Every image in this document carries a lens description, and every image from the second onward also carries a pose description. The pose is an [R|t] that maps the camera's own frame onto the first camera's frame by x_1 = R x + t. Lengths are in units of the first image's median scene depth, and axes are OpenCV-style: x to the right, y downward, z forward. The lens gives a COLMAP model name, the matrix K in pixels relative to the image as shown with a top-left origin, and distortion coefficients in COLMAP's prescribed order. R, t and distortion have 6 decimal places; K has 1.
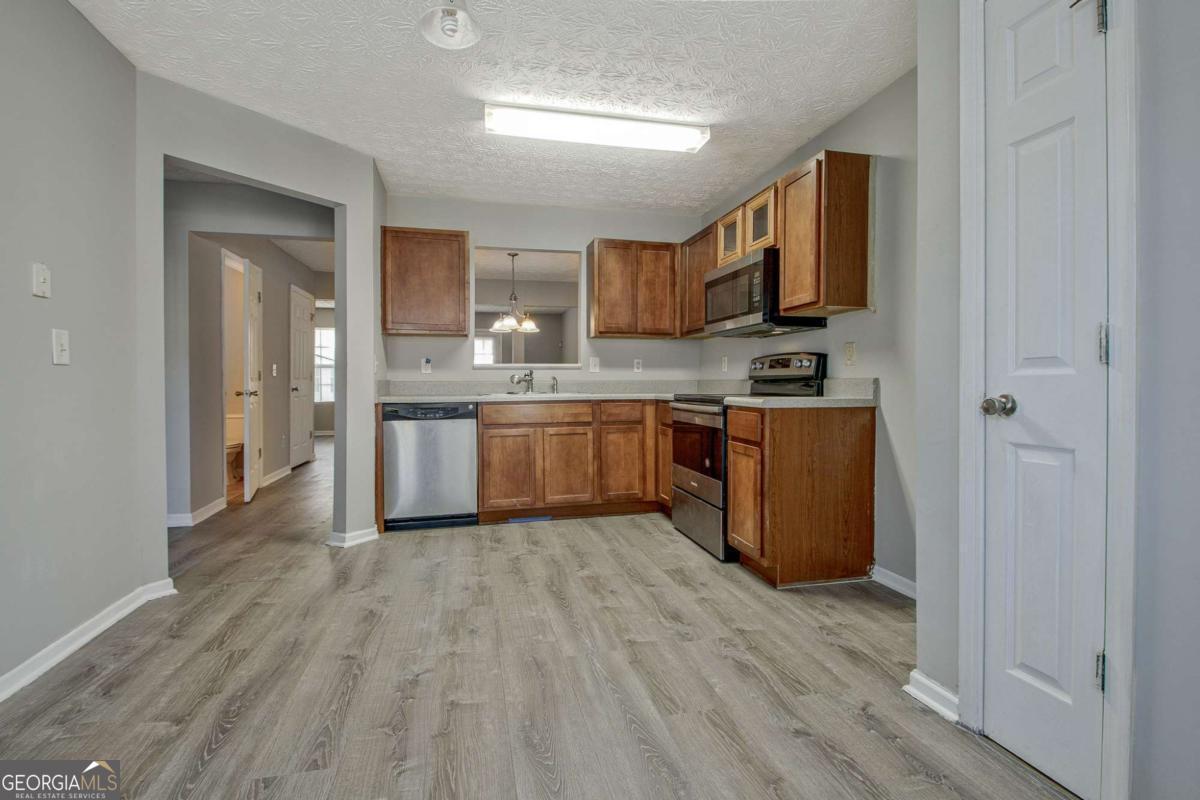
lens RADIAL K [[573.2, 0, 600.7], [0, 573.2, 385.8], [0, 0, 1]] dist [0.002022, -0.000312]
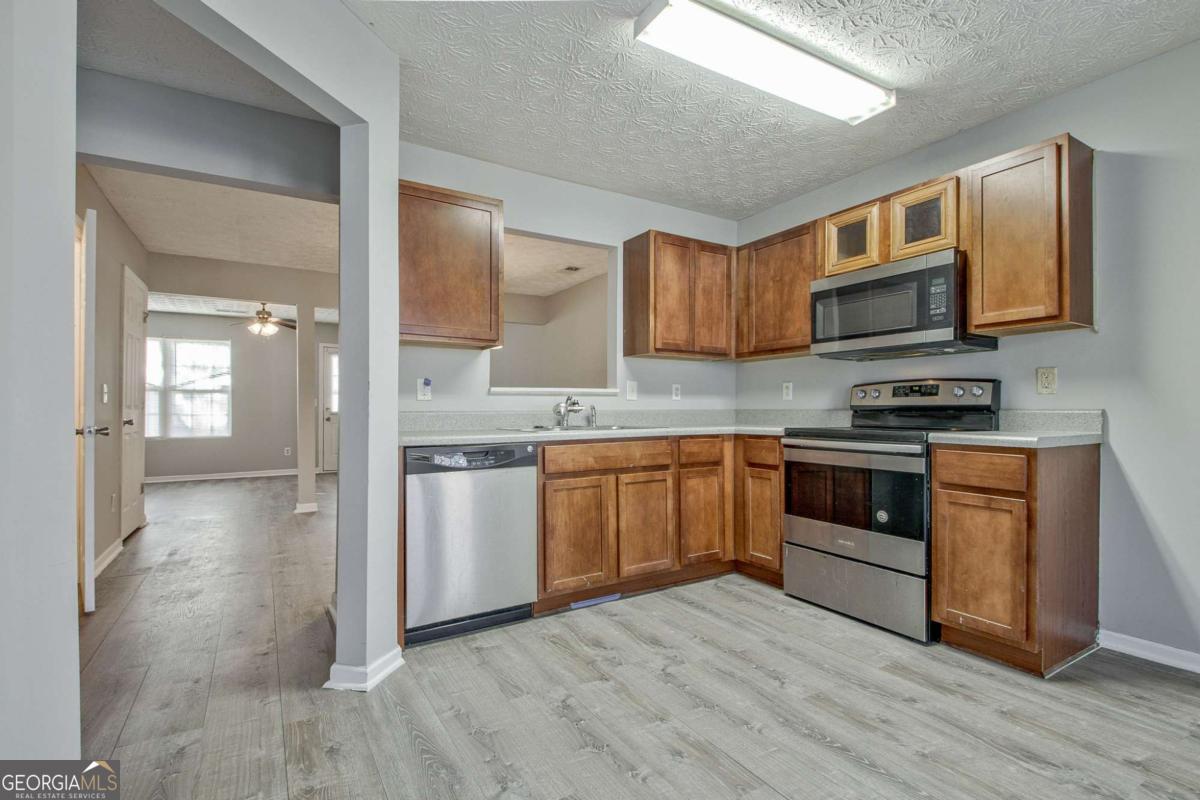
lens RADIAL K [[568.2, 0, 601.6], [0, 568.2, 406.2], [0, 0, 1]] dist [0.017301, -0.020565]
pose [[0.949536, 0.002898, 0.313644, -0.360875], [0.001157, 0.999918, -0.012742, -0.005924], [-0.313656, 0.012462, 0.949455, 0.319113]]
